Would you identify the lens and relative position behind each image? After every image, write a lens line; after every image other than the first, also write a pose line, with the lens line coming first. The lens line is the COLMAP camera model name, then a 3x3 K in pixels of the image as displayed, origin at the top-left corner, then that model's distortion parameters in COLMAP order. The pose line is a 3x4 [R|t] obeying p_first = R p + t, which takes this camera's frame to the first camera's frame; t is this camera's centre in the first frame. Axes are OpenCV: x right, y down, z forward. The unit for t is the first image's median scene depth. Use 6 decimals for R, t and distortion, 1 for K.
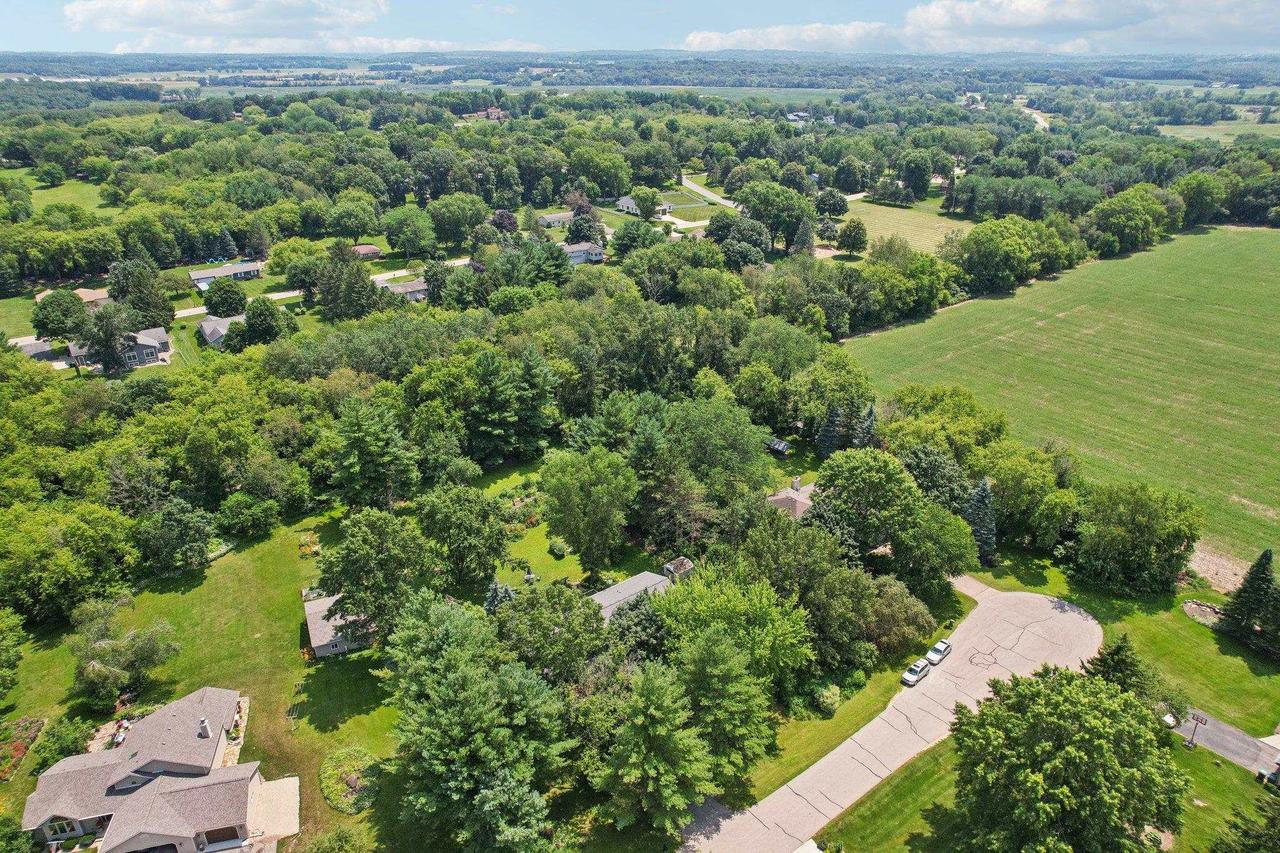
lens RADIAL K [[839.5, 0, 649.5], [0, 839.5, 426.5], [0, 0, 1]] dist [-0.084538, 0.080037]
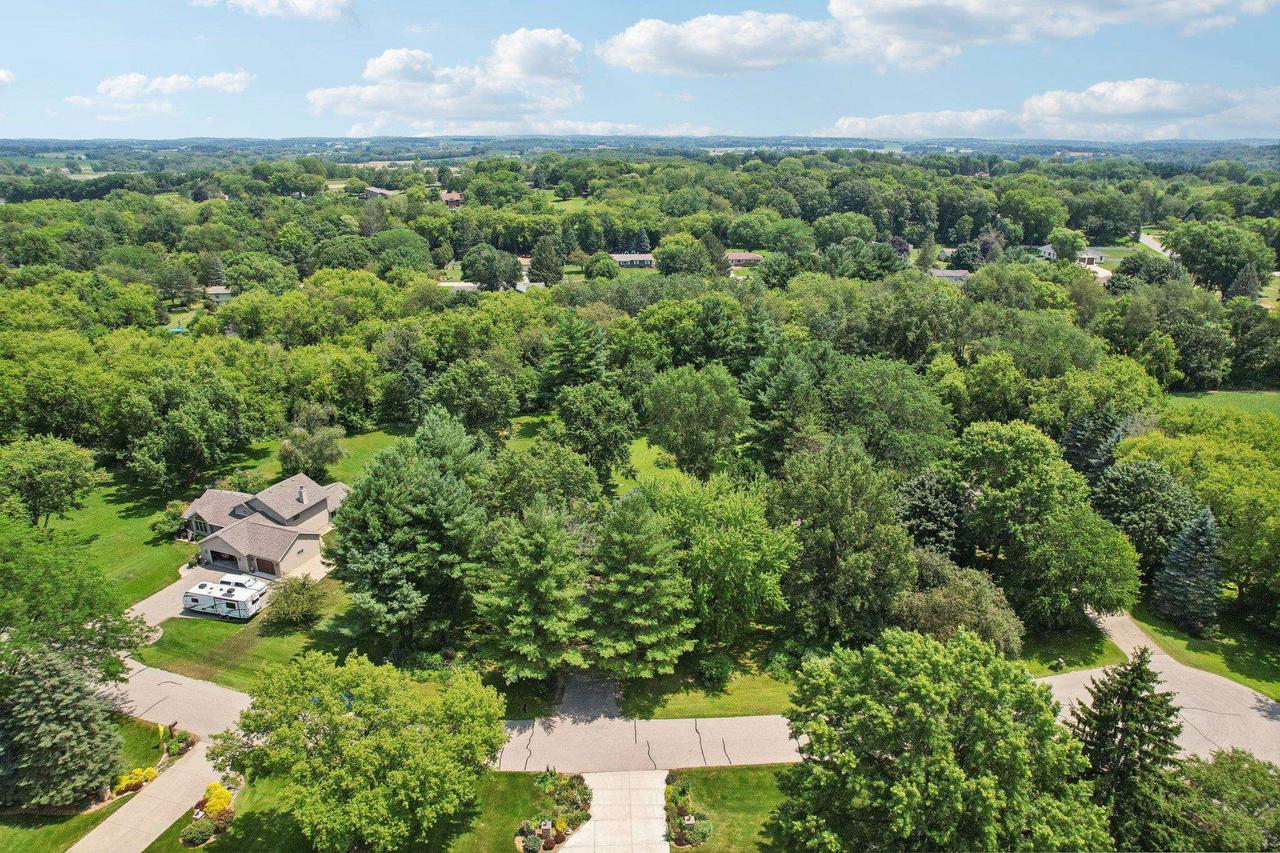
lens RADIAL K [[839.5, 0, 649.5], [0, 839.5, 426.5], [0, 0, 1]] dist [-0.084538, 0.080037]
pose [[0.817193, 0.186728, -0.545279, 0.180919], [-0.240386, 0.970274, -0.027993, 0.060524], [0.523842, 0.153953, 0.837787, 0.074423]]
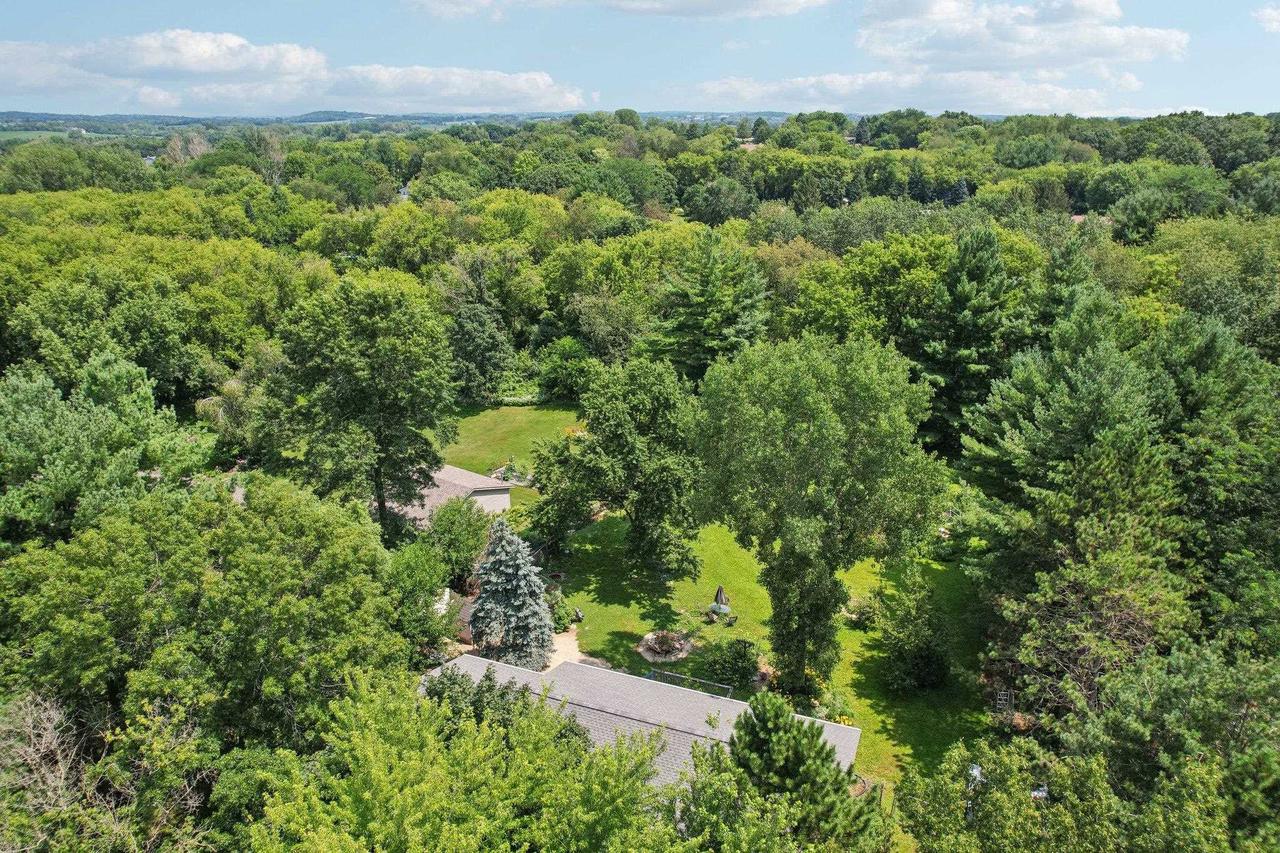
lens RADIAL K [[839.5, 0, 649.5], [0, 839.5, 426.5], [0, 0, 1]] dist [-0.084538, 0.080037]
pose [[0.513972, 0.293984, -0.805857, 0.084669], [-0.361102, 0.926296, 0.107612, 0.023979], [0.778099, 0.235687, 0.582249, 0.315271]]
